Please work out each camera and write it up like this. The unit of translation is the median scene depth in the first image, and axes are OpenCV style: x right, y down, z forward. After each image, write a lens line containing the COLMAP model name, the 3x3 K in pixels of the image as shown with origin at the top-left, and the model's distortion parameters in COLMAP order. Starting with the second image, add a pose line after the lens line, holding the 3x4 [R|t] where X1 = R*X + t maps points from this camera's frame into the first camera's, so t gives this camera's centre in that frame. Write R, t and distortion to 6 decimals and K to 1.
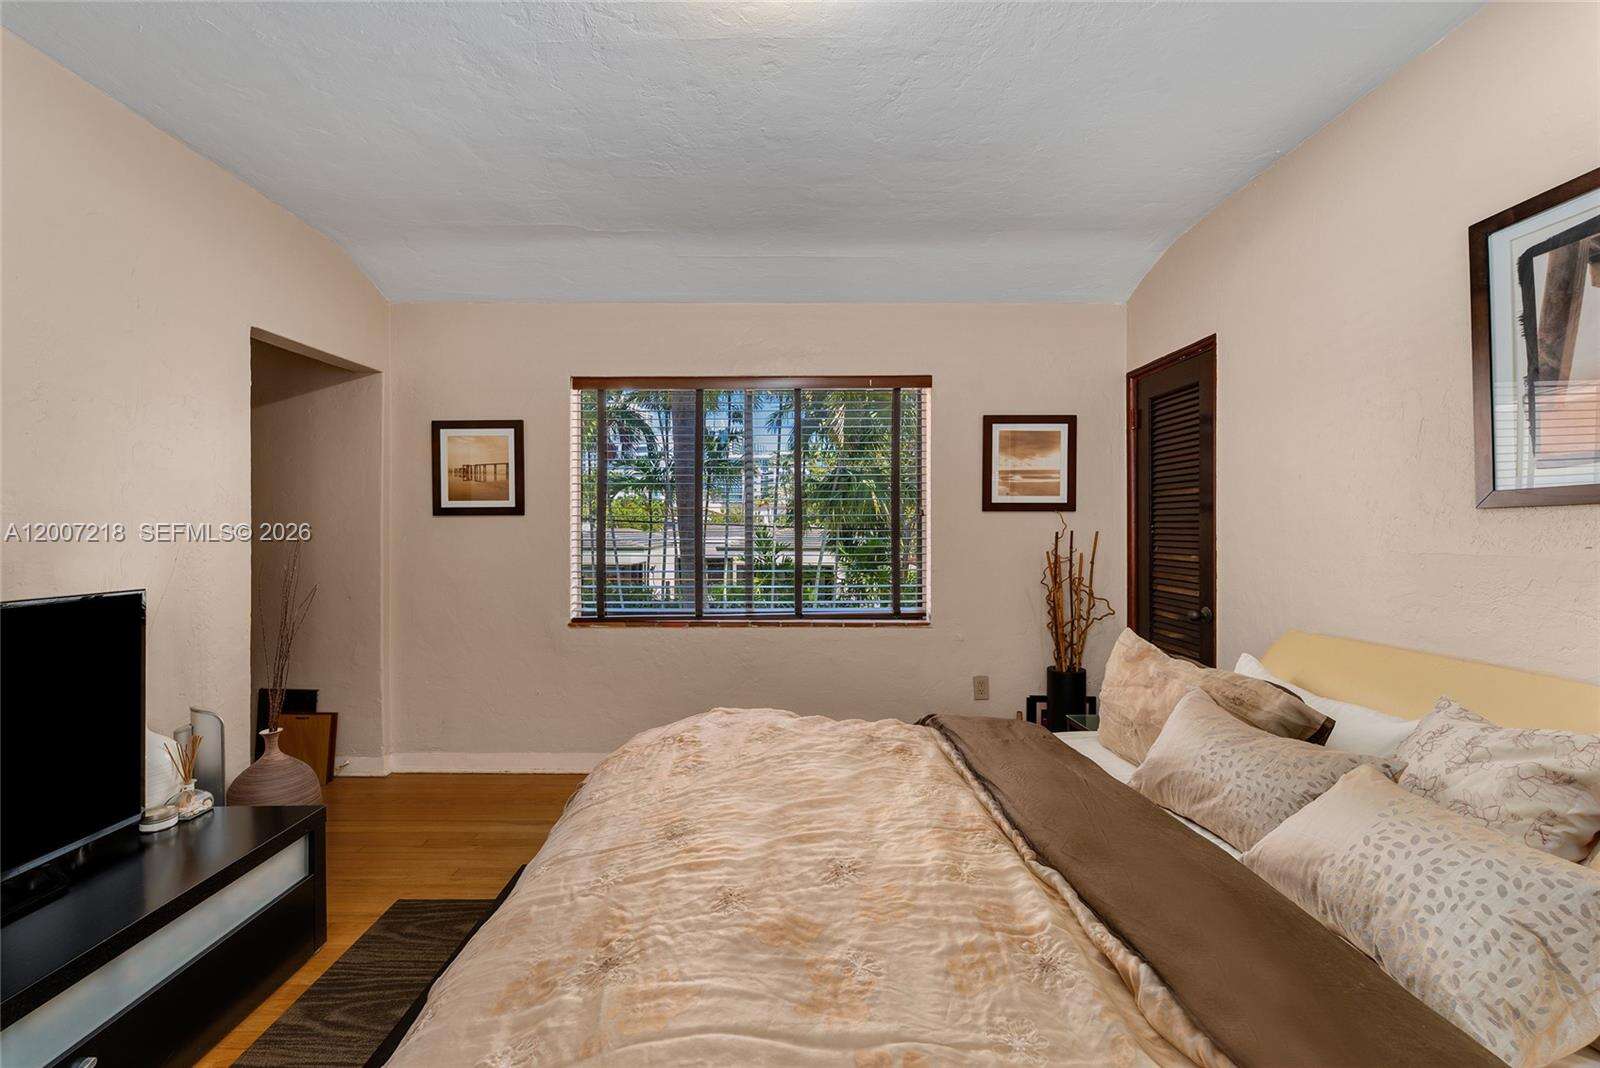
lens RADIAL K [[641.7, 0, 792.1], [0, 641.7, 530.9], [0, 0, 1]] dist [0.004618, -0.000004]
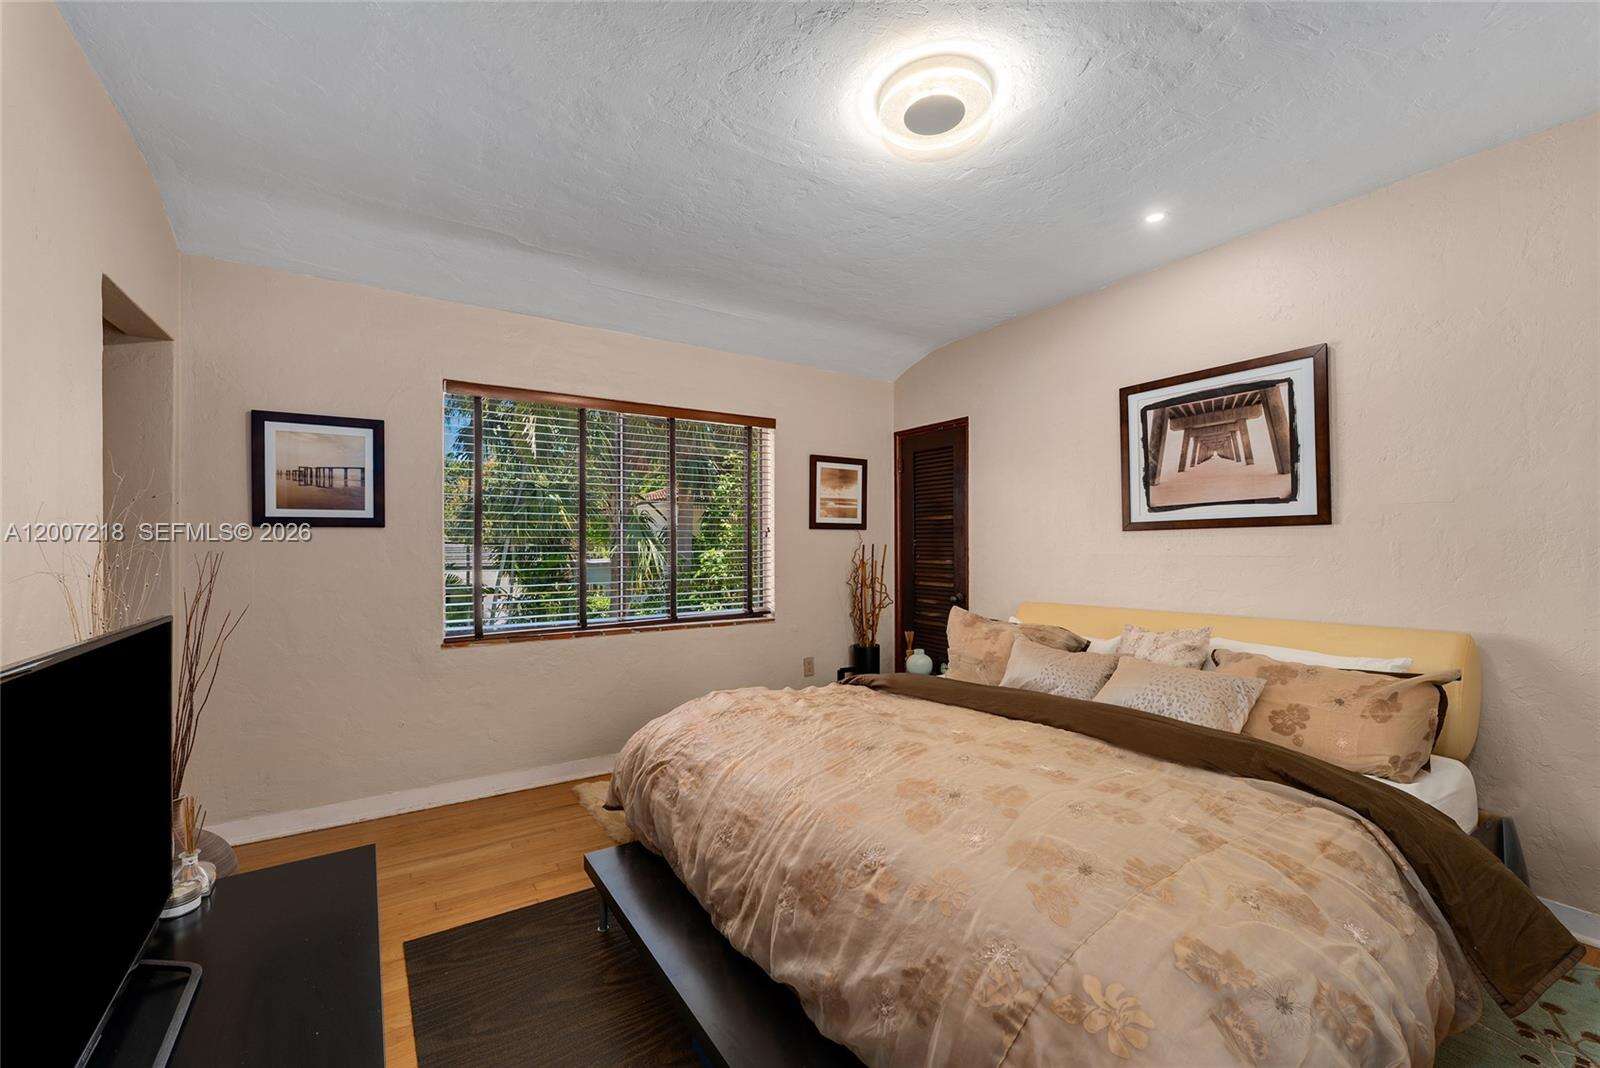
lens RADIAL K [[628.6, 0, 792.3], [0, 628.6, 551.8], [0, 0, 1]] dist [0.000731, 0.000233]
pose [[0.840838, -0.007991, 0.541229, -0.415944], [0.004190, 0.999957, 0.008254, 0.004482], [-0.541271, -0.004673, 0.840835, -0.039659]]
